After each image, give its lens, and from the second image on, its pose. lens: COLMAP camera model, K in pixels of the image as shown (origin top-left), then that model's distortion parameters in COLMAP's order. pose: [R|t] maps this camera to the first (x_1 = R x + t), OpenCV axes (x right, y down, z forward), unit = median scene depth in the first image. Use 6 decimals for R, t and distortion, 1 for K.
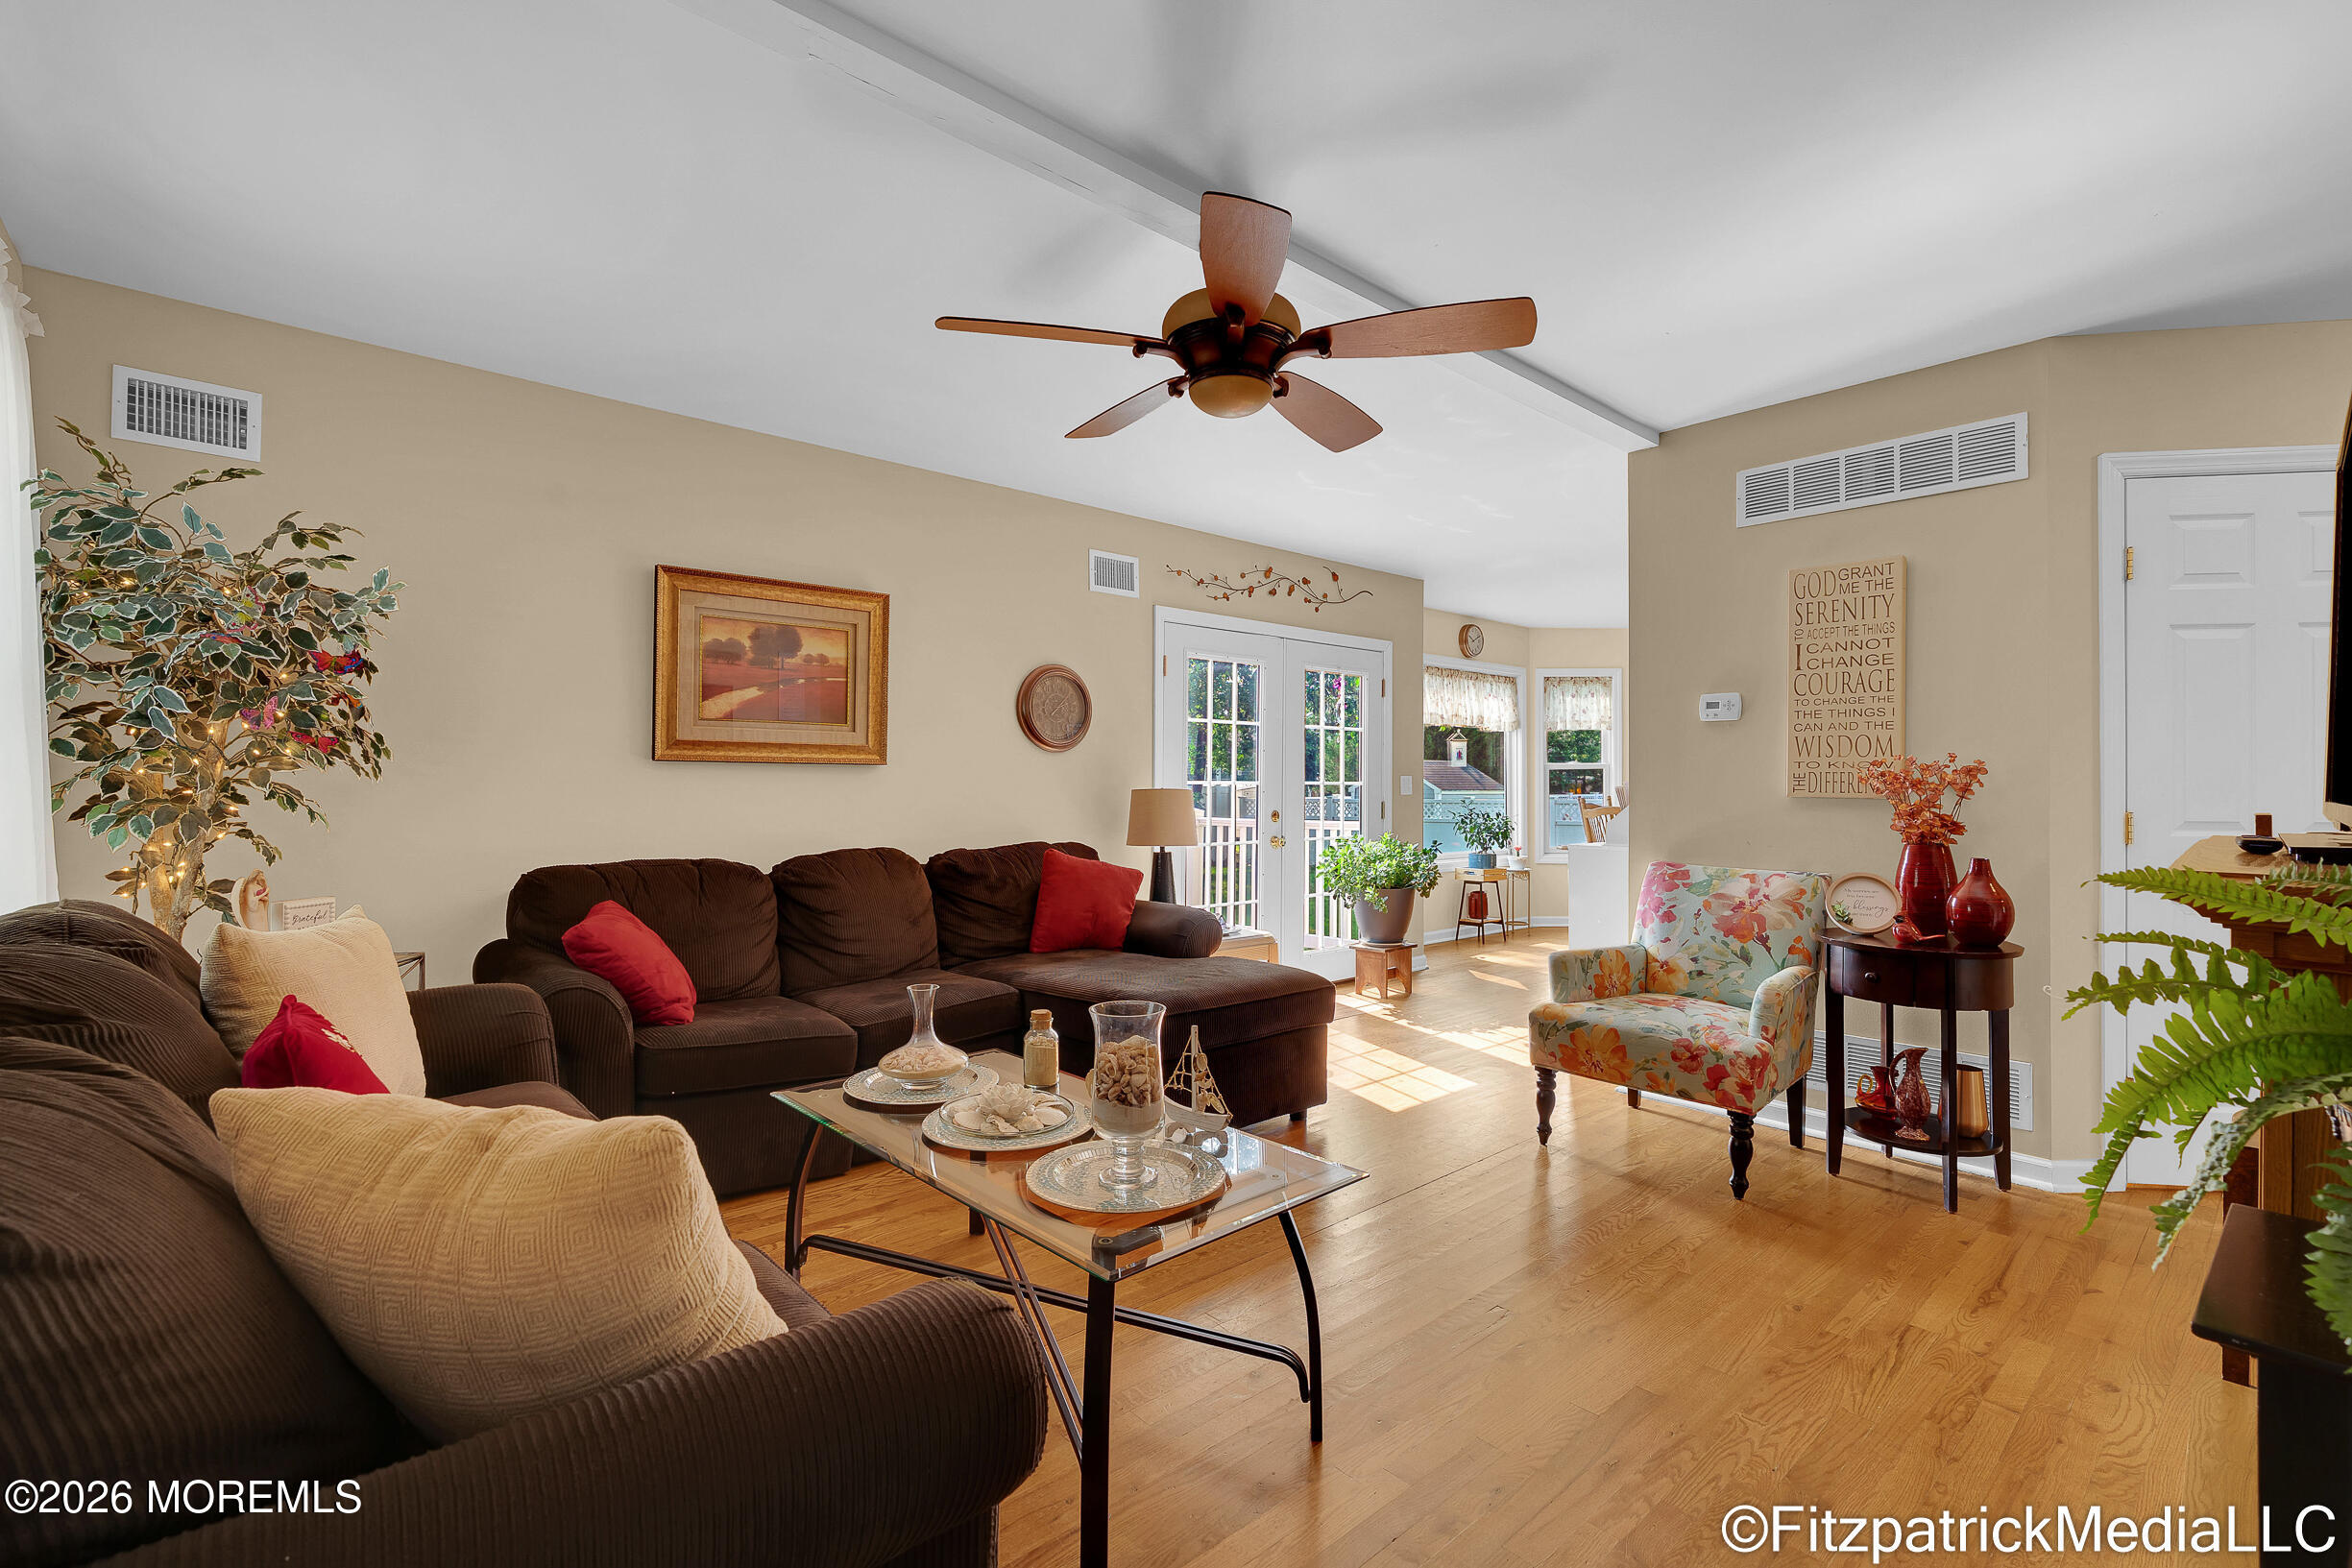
lens RADIAL K [[1049.3, 0, 1175.9], [0, 1049.3, 781.1], [0, 0, 1]] dist [-0.012937, 0.003232]
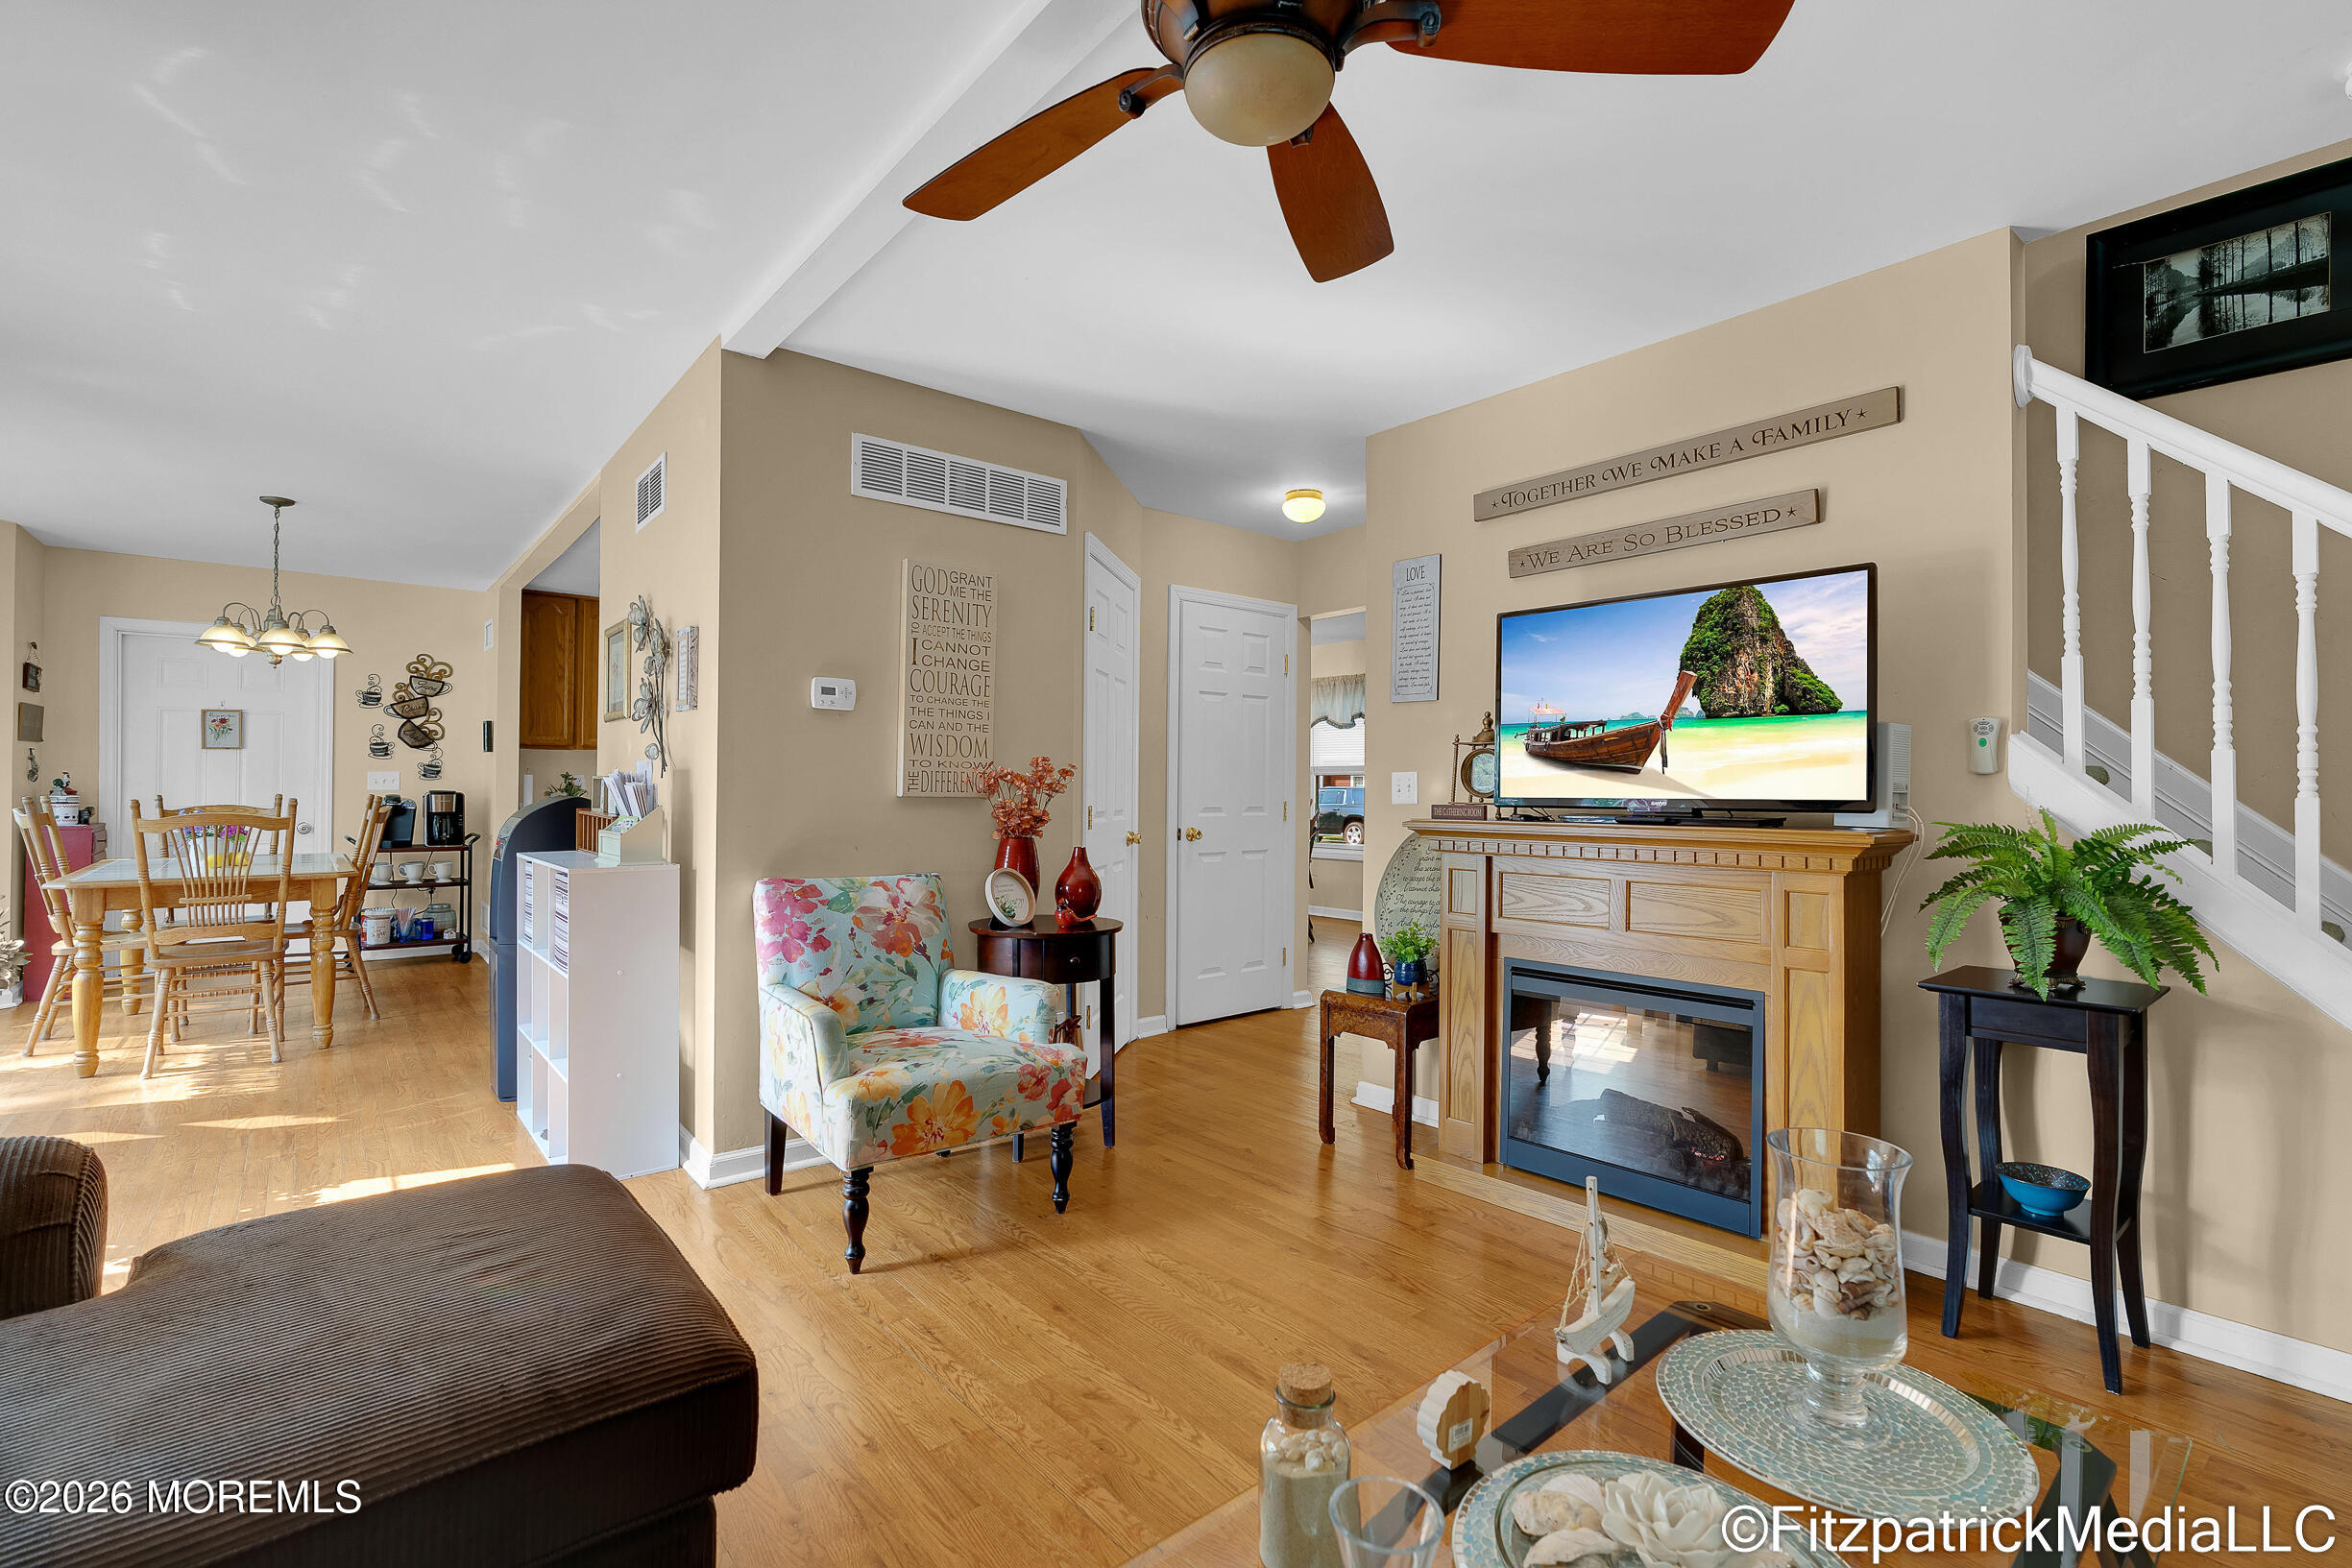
lens RADIAL K [[1053.5, 0, 1178.2], [0, 1053.5, 776.9], [0, 0, 1]] dist [-0.001918, 0.000951]
pose [[0.033684, 0.008395, 0.999397, -0.364175], [-0.011115, 0.999906, -0.008025, 0.002257], [-0.999371, -0.010838, 0.033774, 0.721088]]
